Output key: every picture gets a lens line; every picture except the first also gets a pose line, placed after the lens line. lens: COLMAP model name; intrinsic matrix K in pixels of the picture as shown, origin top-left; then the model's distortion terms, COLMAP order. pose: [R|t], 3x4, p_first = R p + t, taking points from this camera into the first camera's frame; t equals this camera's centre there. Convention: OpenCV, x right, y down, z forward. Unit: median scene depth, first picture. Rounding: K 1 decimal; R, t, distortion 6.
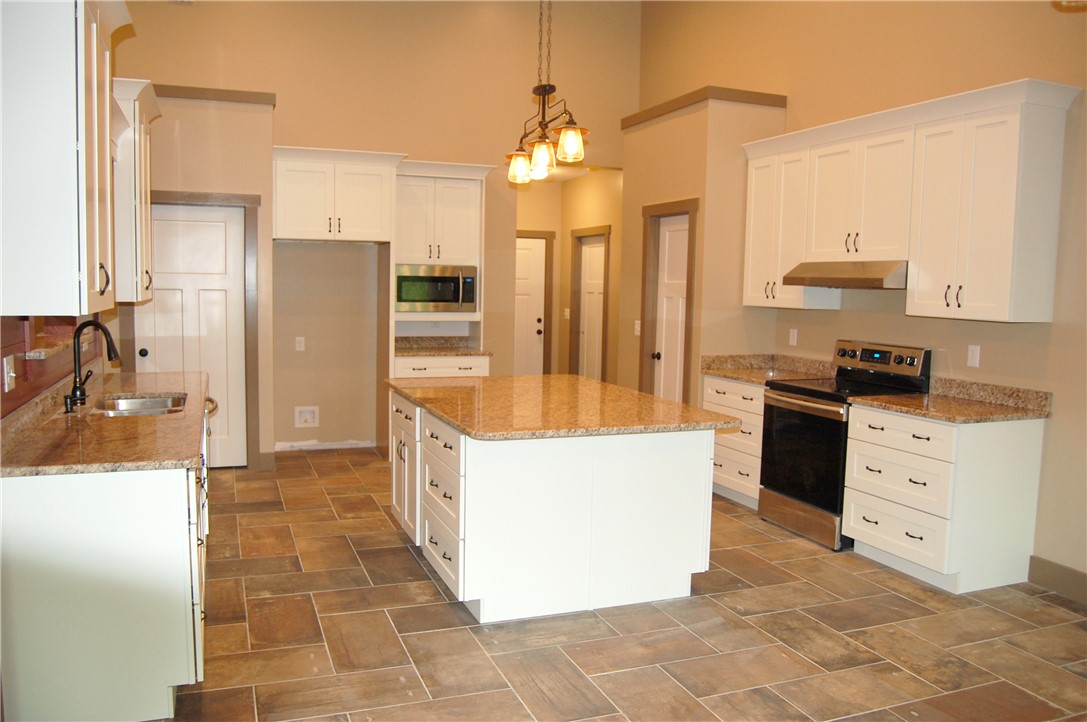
lens RADIAL K [[856.0, 0, 544.0], [0, 856.0, 363.1], [0, 0, 1]] dist [-0.053461, -0.000927]
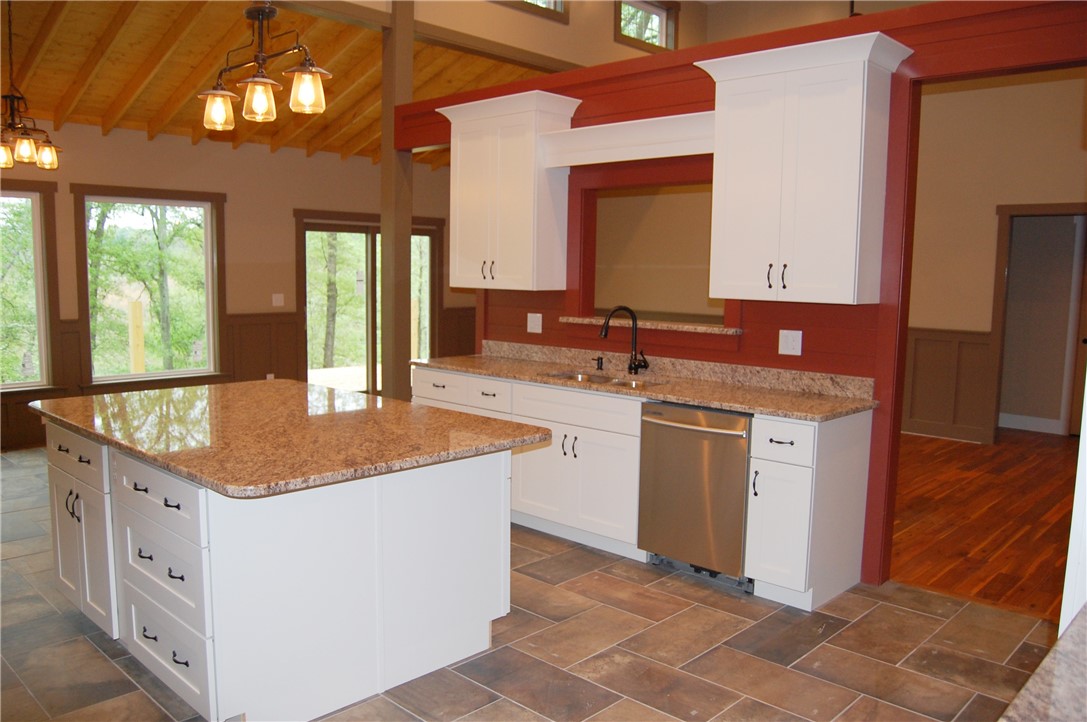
lens RADIAL K [[856.0, 0, 541.4], [0, 856.0, 359.3], [0, 0, 1]] dist [-0.053461, -0.000927]
pose [[-0.902488, 0.018549, -0.430315, 0.089640], [-0.067542, 0.980617, 0.183925, -0.150624], [0.425386, 0.195055, -0.883742, 1.552570]]
